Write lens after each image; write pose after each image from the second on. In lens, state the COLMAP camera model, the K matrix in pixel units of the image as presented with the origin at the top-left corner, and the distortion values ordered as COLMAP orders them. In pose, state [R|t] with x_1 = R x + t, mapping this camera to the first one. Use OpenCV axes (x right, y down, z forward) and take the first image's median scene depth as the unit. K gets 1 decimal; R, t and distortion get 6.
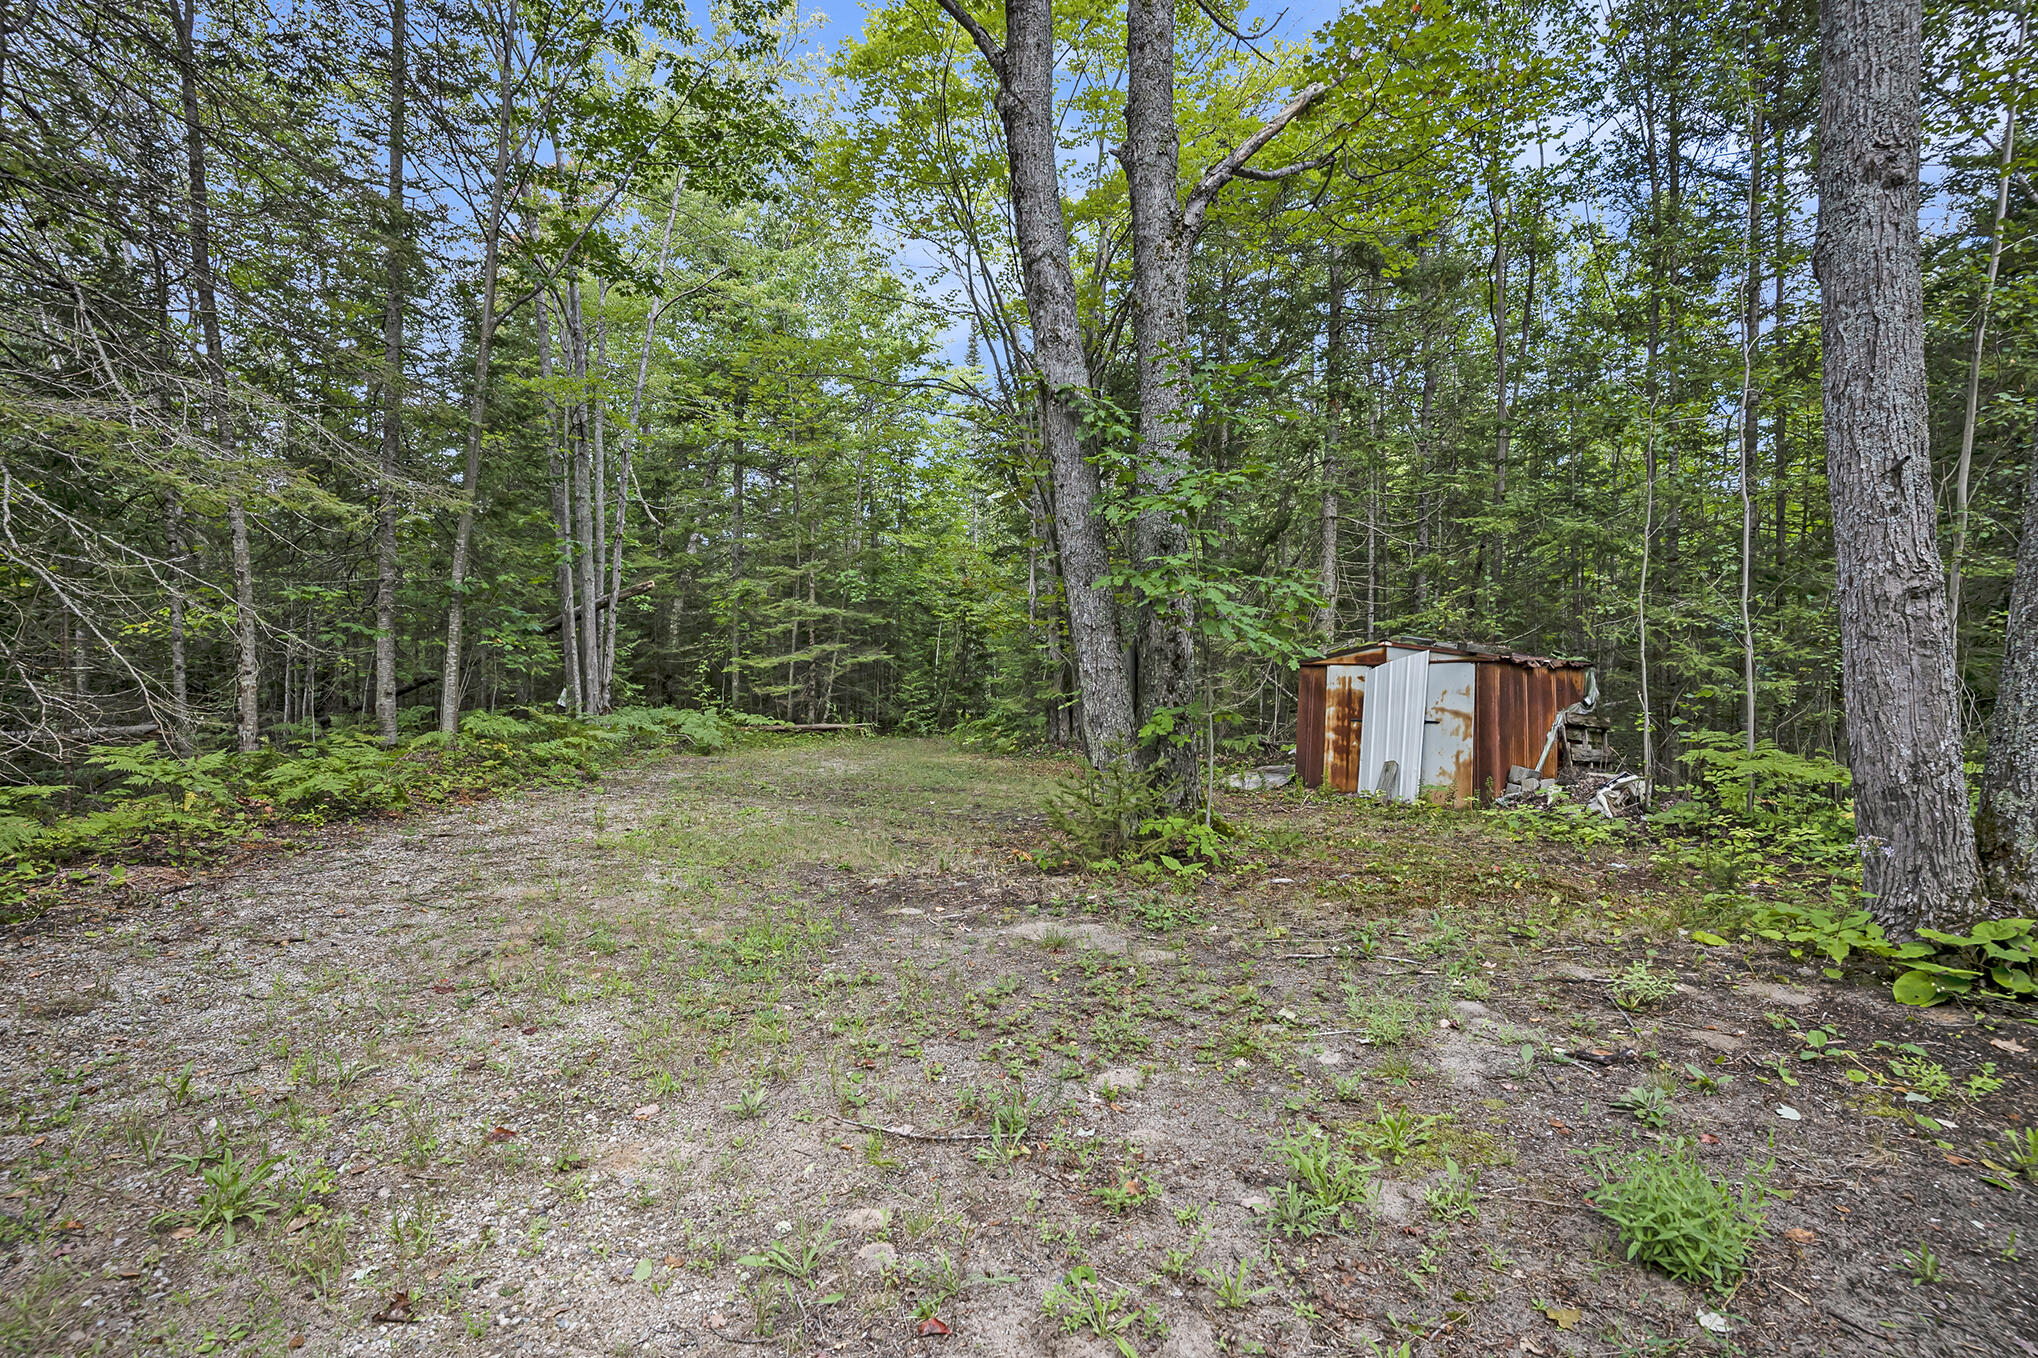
lens RADIAL K [[1017.8, 0, 1027.8], [0, 1017.8, 689.0], [0, 0, 1]] dist [-0.023156, 0.000329]
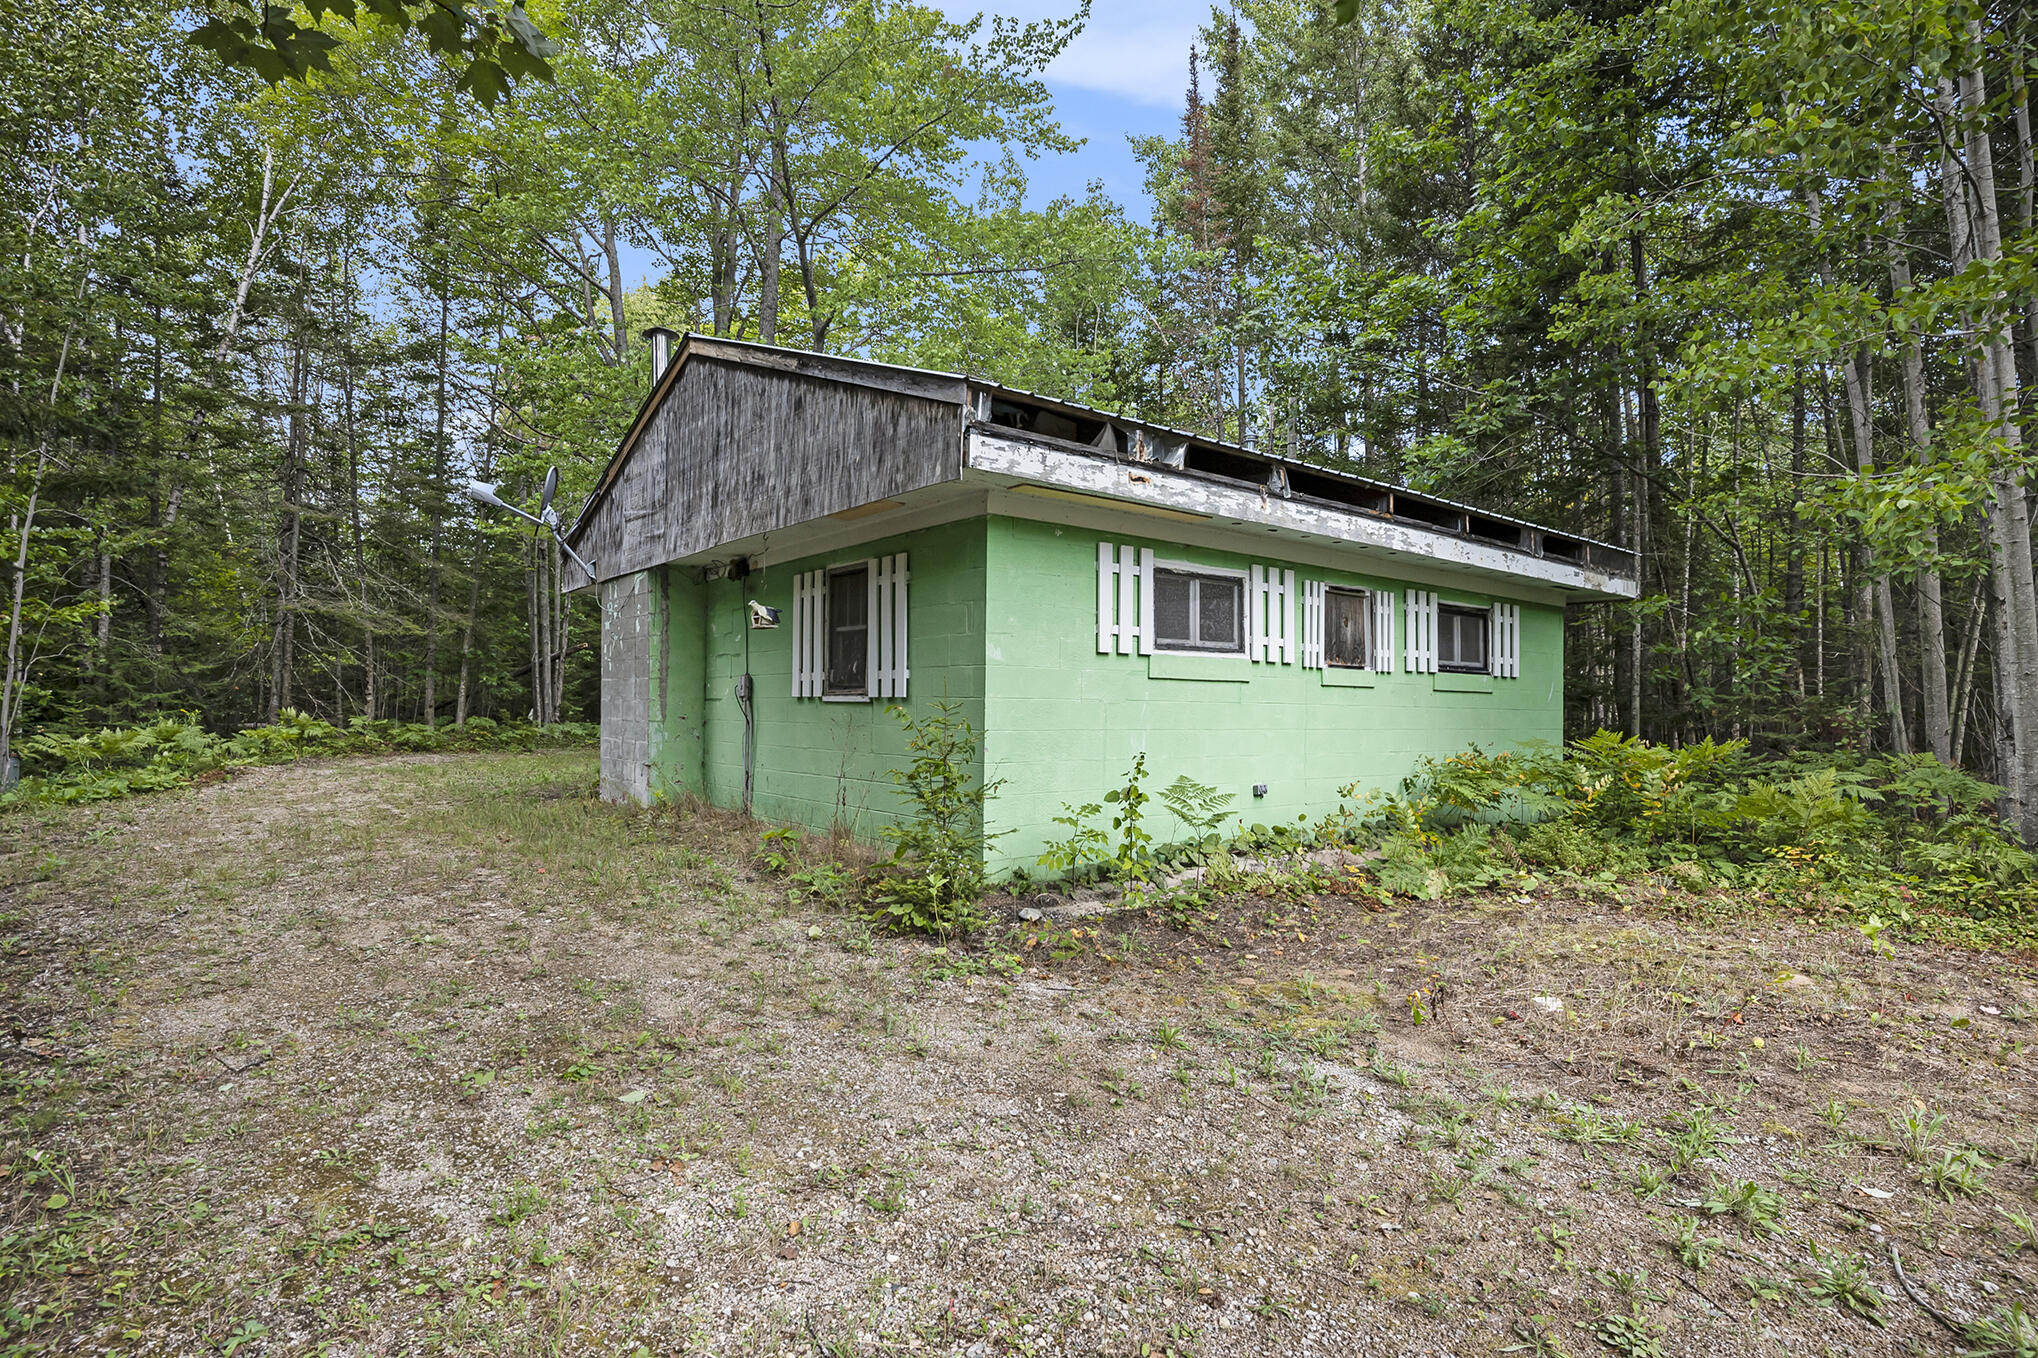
lens RADIAL K [[1017.8, 0, 1027.8], [0, 1017.8, 689.0], [0, 0, 1]] dist [-0.023156, 0.000329]
pose [[0.999921, 0.002552, -0.012288, 0.533187], [-0.002986, 0.999368, -0.035414, 0.033282], [0.012190, 0.035448, 0.999297, -0.915533]]
